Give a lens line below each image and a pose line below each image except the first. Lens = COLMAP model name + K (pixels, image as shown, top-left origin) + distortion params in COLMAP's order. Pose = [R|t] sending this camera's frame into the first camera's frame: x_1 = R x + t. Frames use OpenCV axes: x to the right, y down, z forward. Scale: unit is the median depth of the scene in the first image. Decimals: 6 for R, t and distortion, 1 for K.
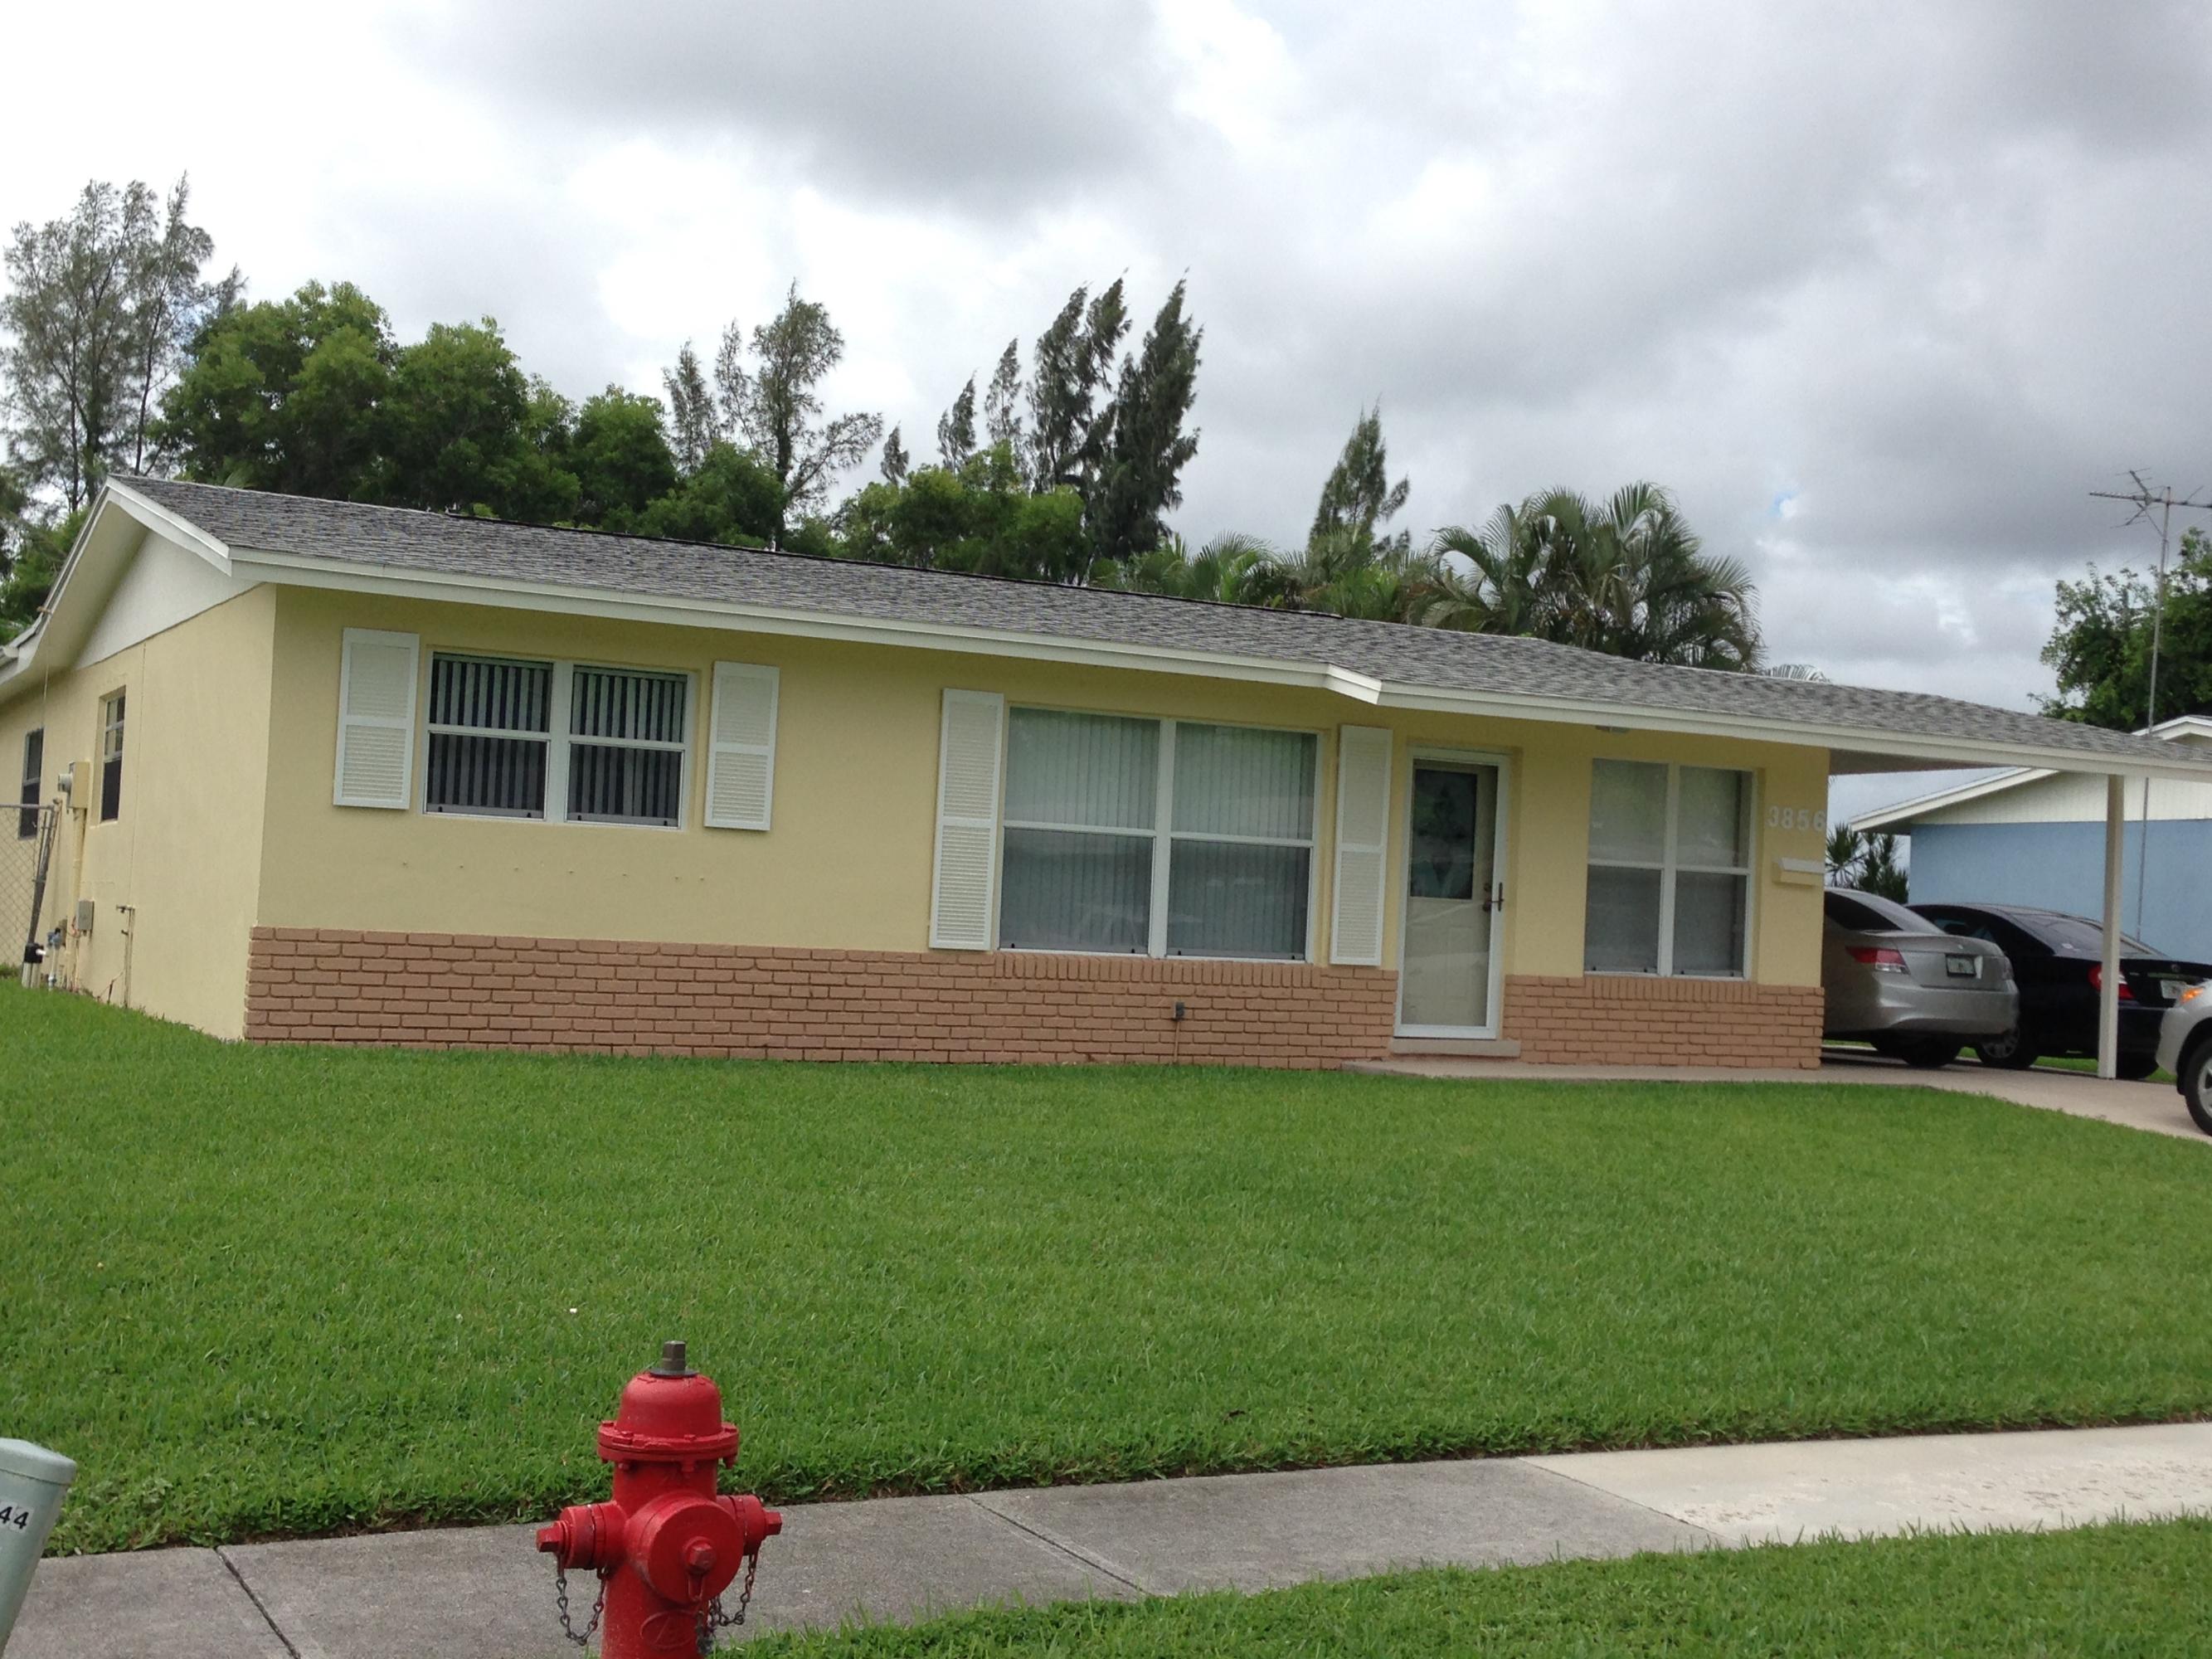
lens RADIAL K [[2739.1, 0, 1106.0], [0, 2739.1, 829.5], [0, 0, 1]] dist [0.077556, 0.065445]
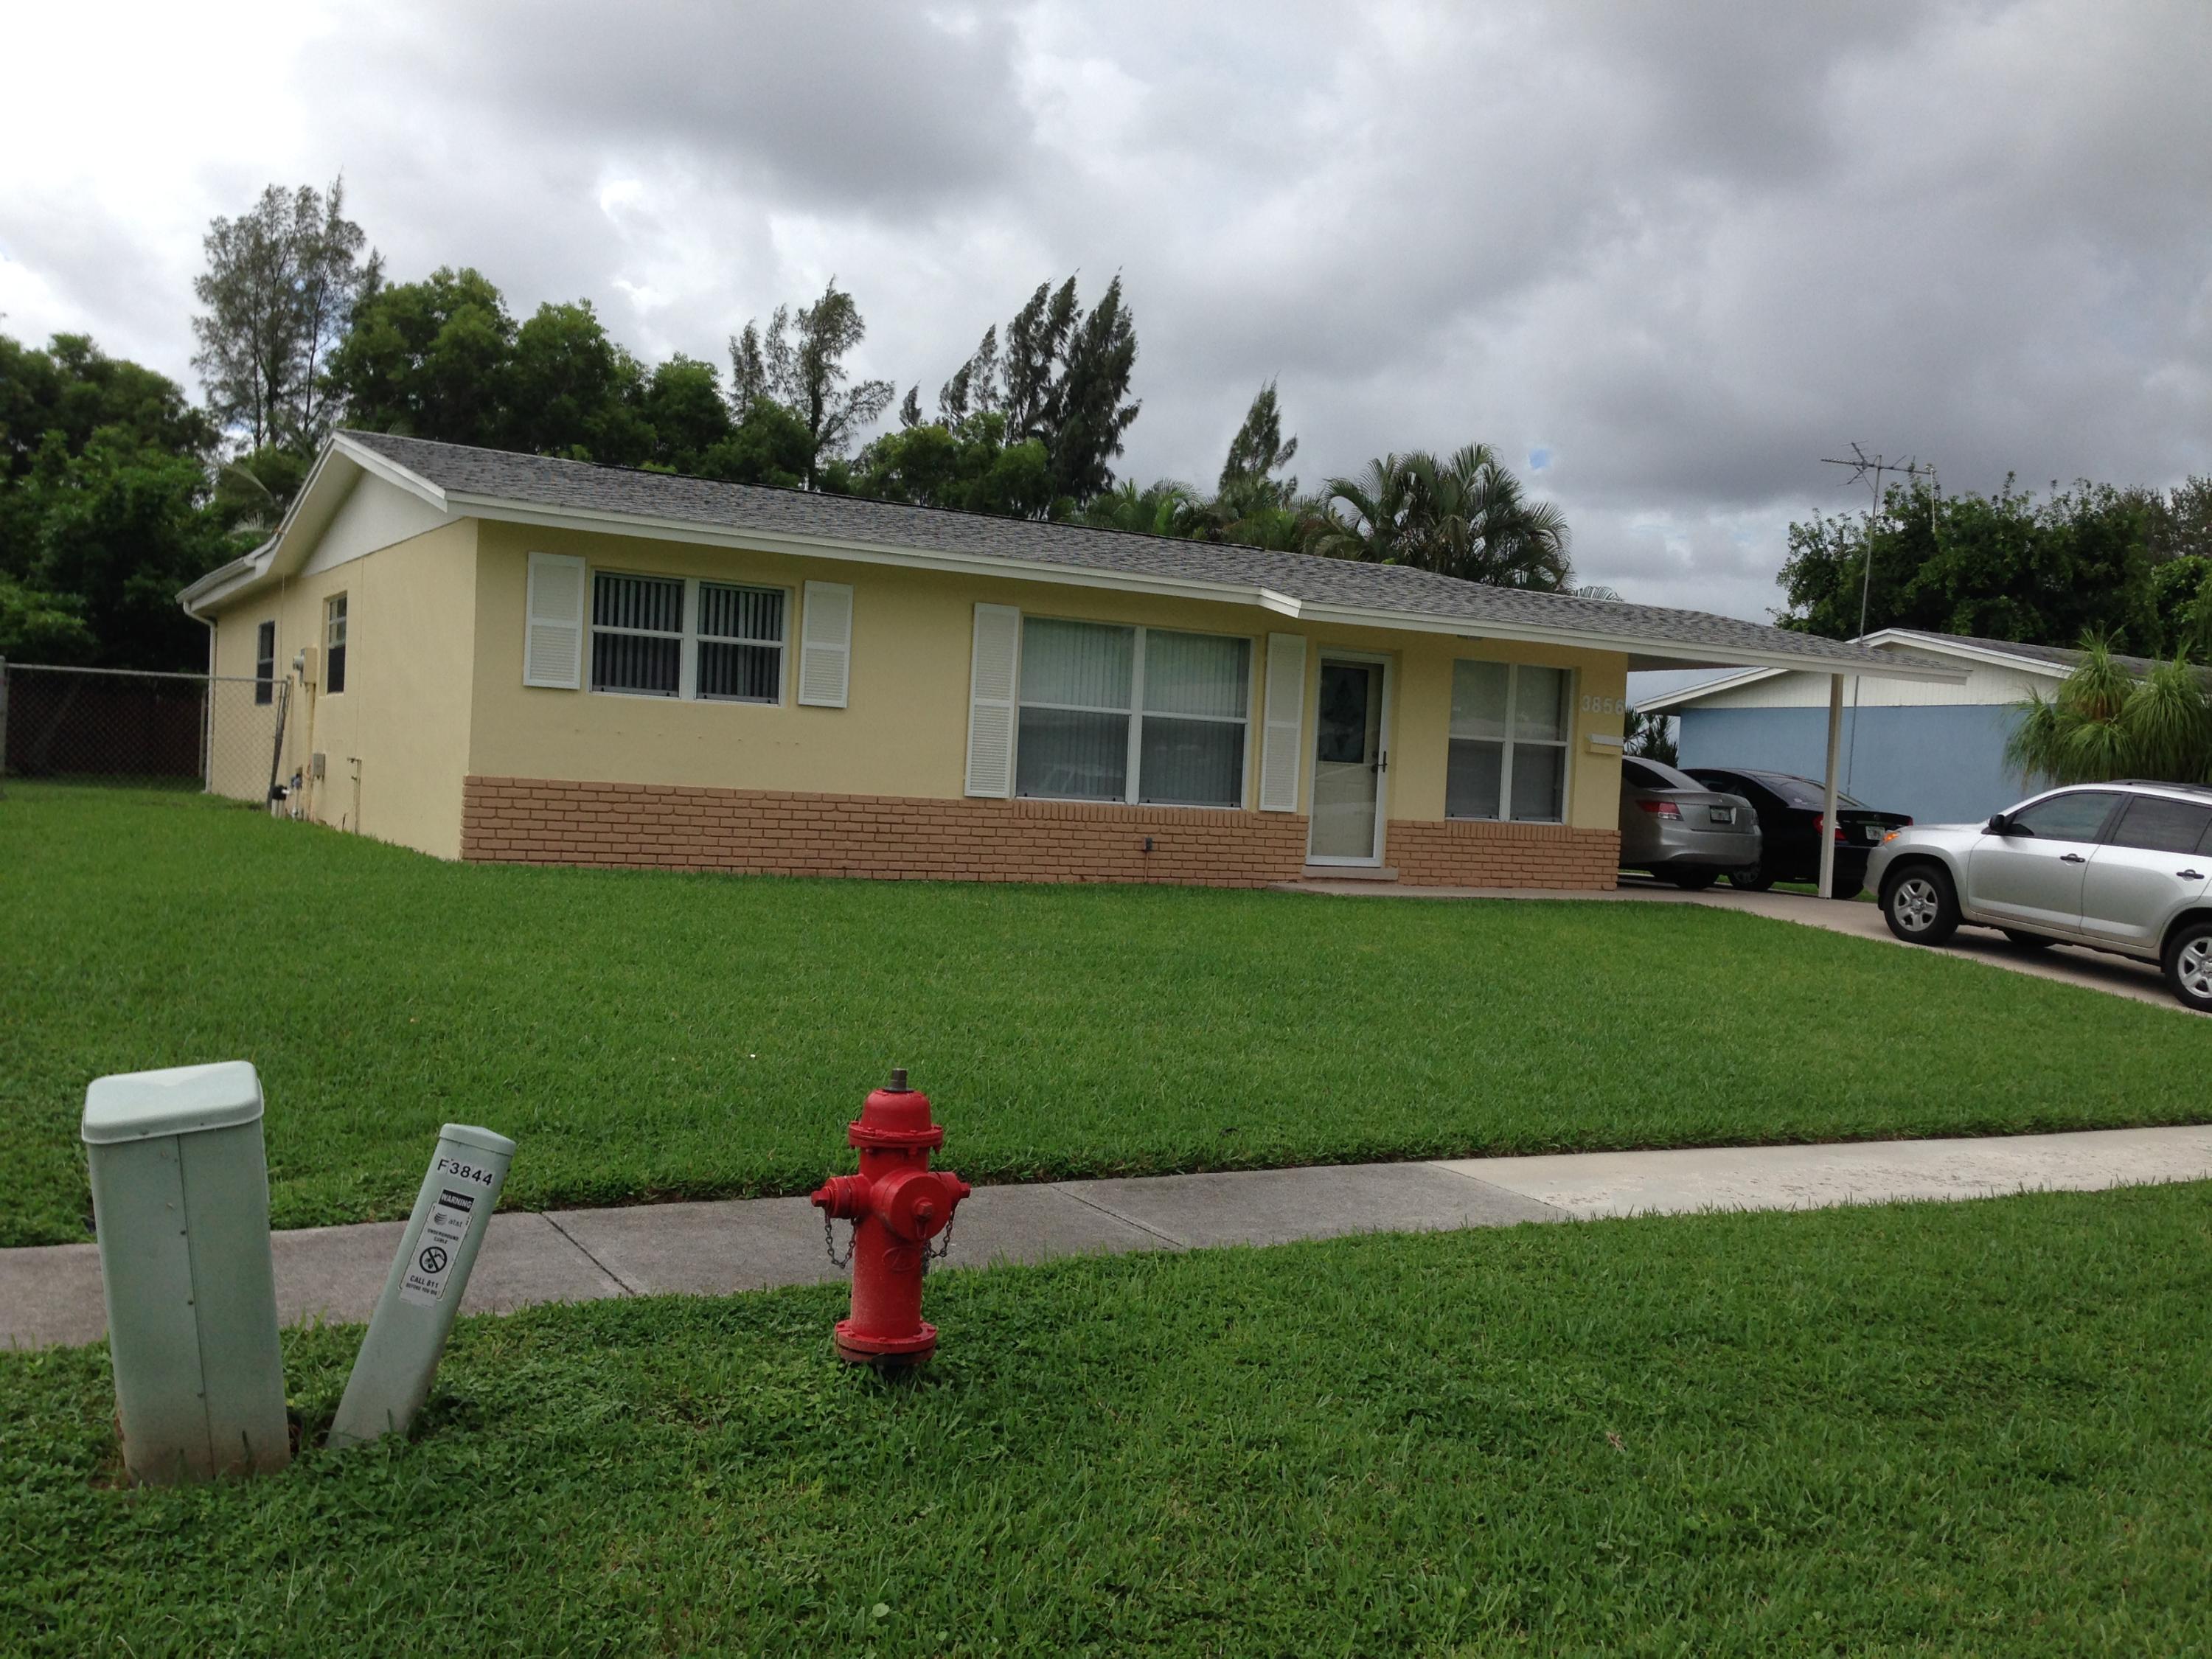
lens RADIAL K [[2114.0, 0, 1105.9], [0, 2114.0, 800.1], [0, 0, 1]] dist [0.049792, 0.247168]
pose [[0.999625, 0.008546, 0.026015, -0.021789], [-0.009735, 0.998898, 0.045915, -0.003173], [-0.025594, -0.046151, 0.998607, -0.037177]]
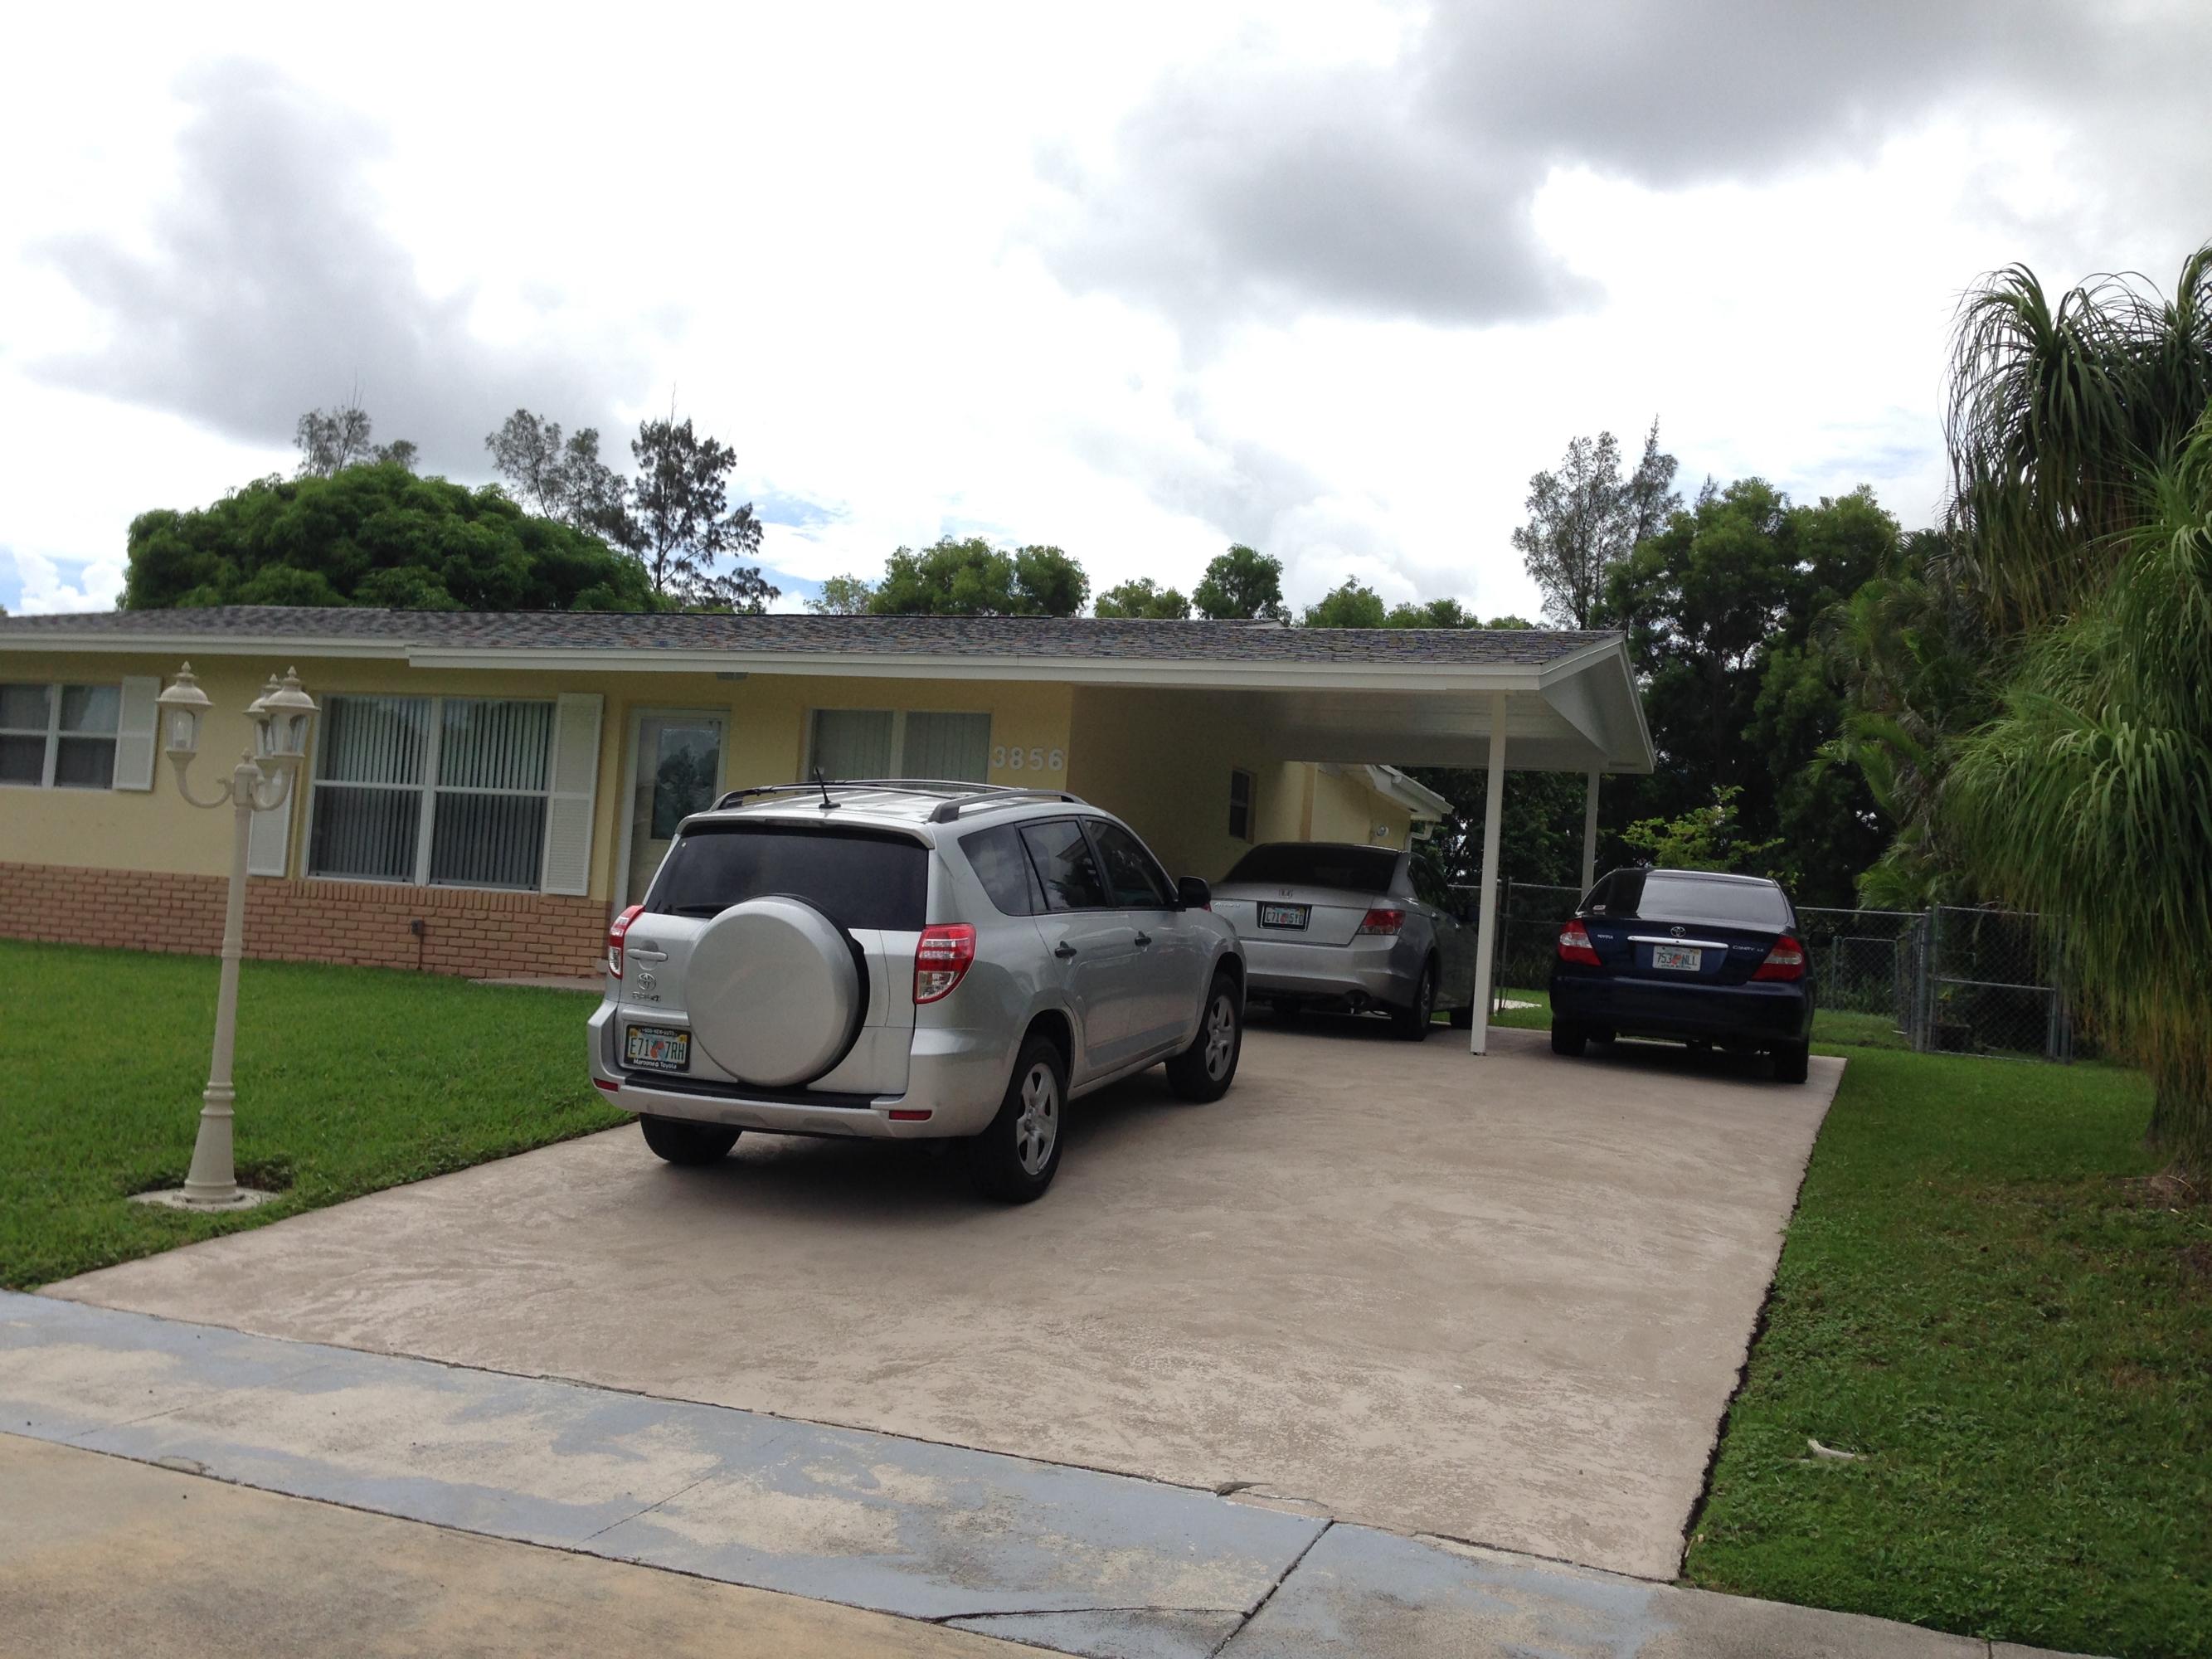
lens RADIAL K [[2031.7, 0, 1106.0], [0, 2031.7, 829.5], [0, 0, 1]] dist [0.100512, -0.230608]
pose [[0.679024, -0.032109, -0.733414, 0.953636], [-0.005778, 0.998778, -0.049077, 0.067016], [0.734094, 0.037562, 0.678009, 0.606104]]
